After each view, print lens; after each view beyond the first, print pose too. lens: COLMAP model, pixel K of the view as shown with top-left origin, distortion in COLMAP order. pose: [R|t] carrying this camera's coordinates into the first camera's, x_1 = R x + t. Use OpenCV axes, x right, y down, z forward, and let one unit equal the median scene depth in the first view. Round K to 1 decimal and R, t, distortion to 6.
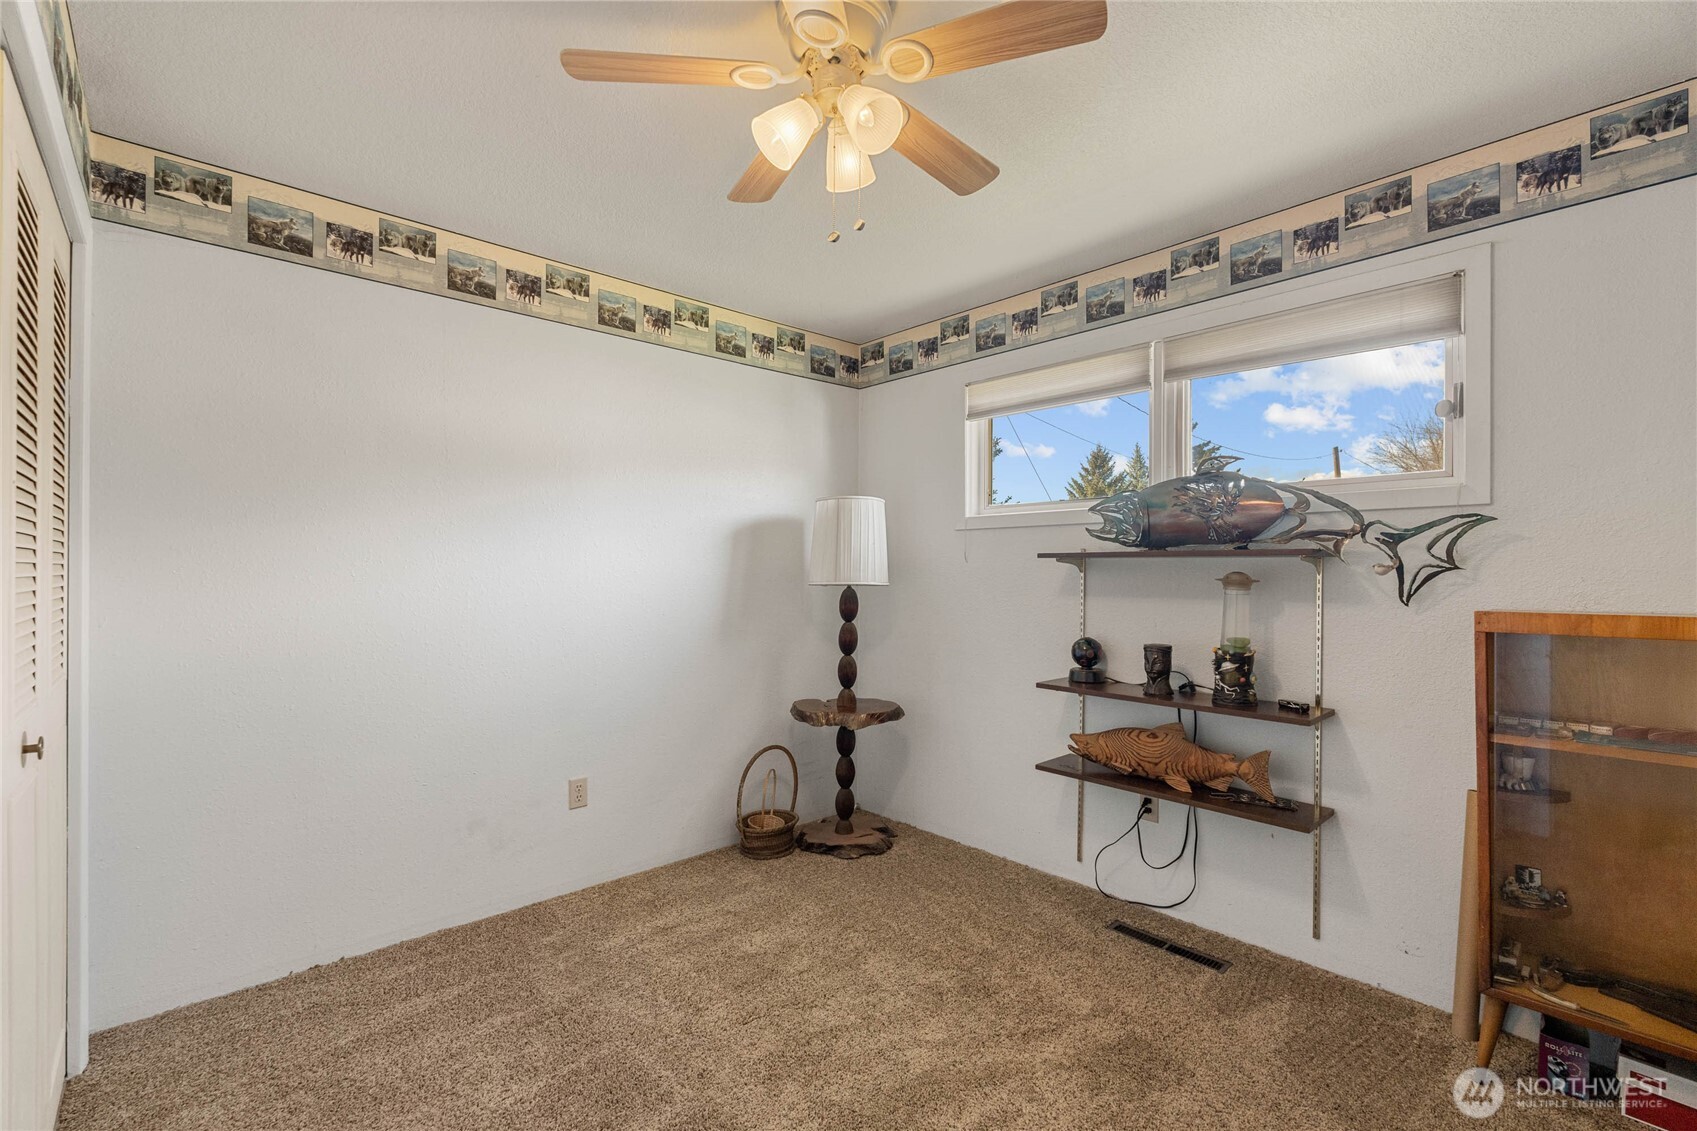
lens RADIAL K [[746.2, 0, 847.2], [0, 746.2, 566.6], [0, 0, 1]] dist [-0.008500, 0.001960]
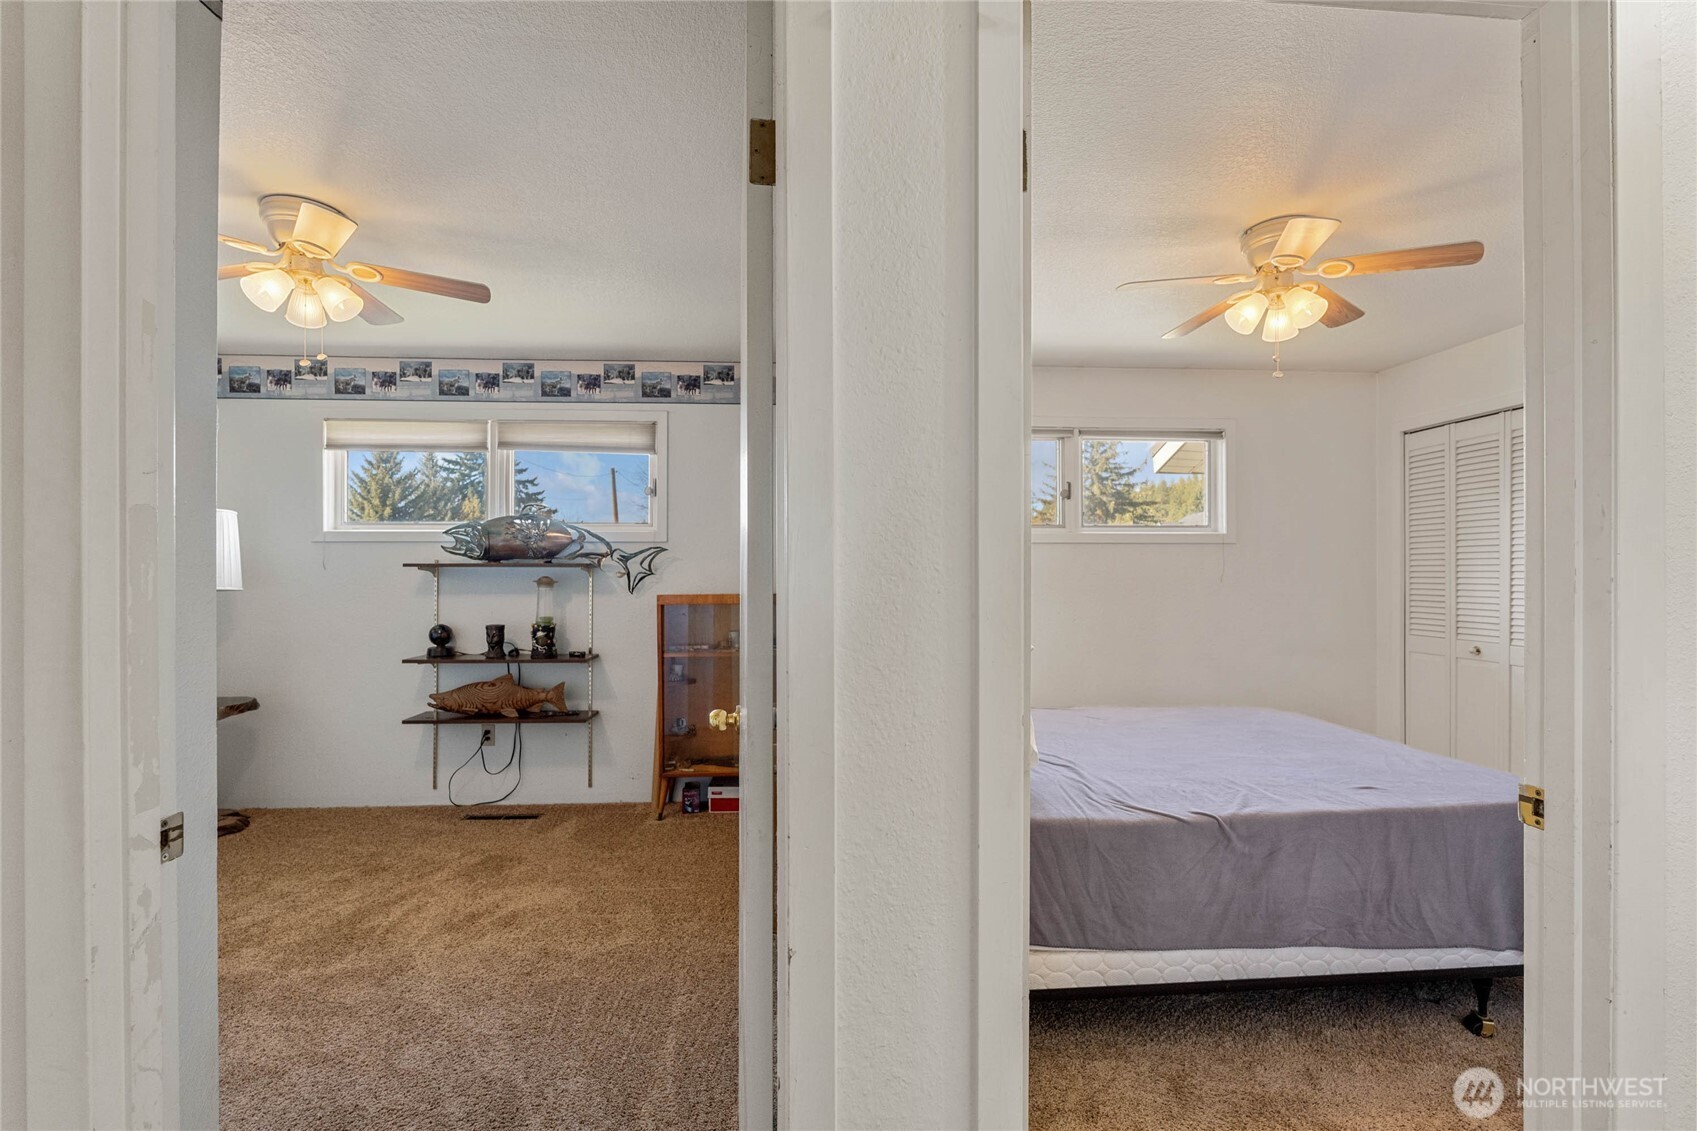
lens RADIAL K [[746.2, 0, 849.4], [0, 746.2, 574.5], [0, 0, 1]] dist [-0.008500, 0.001960]
pose [[0.631873, -0.004413, 0.775059, -0.332448], [-0.000261, 0.999983, 0.005906, -0.007097], [-0.775072, -0.003934, 0.631861, -0.567817]]
